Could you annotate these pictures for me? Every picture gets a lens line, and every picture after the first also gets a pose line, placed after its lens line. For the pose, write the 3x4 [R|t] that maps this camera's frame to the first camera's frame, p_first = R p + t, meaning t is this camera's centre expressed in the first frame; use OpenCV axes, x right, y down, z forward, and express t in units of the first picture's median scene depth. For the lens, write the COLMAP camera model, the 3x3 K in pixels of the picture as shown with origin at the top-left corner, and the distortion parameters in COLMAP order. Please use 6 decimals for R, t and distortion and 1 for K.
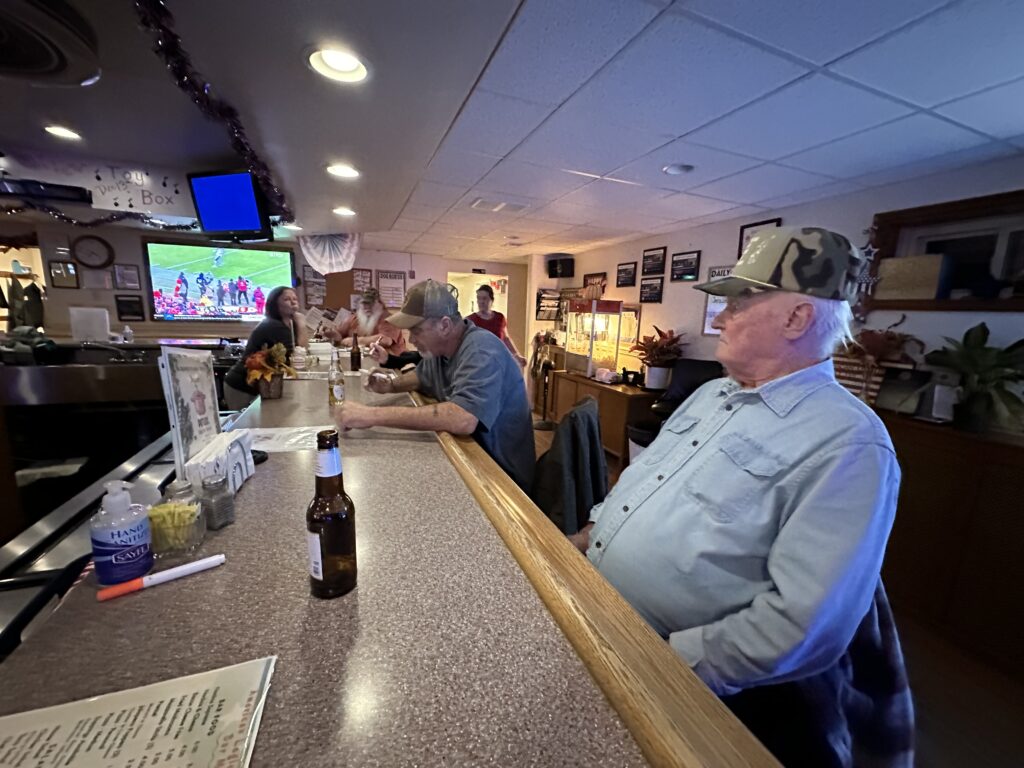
lens RADIAL K [[410.8, 0, 512.5], [0, 410.8, 386.4], [0, 0, 1]] dist [-0.002525, 0.000217]
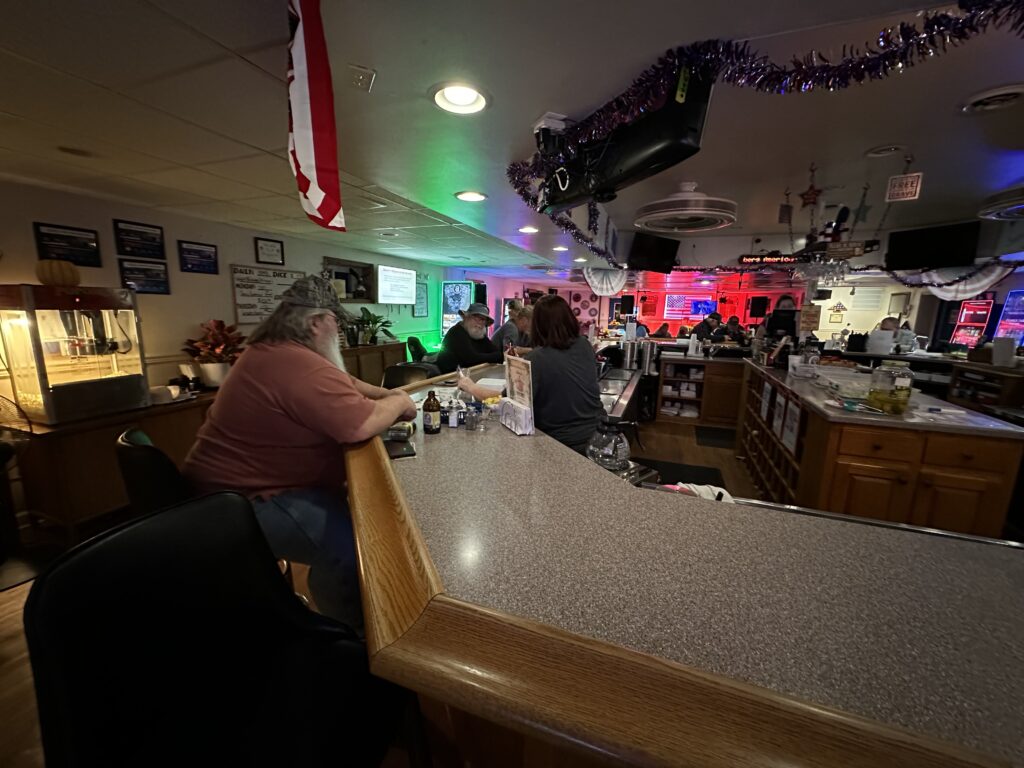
lens RADIAL K [[410.8, 0, 511.7], [0, 410.8, 383.7], [0, 0, 1]] dist [-0.002525, 0.000217]
pose [[-0.731309, -0.174555, 0.659332, -0.764276], [0.079870, 0.938128, 0.336953, -0.263549], [-0.677354, 0.299077, -0.672119, 1.167018]]
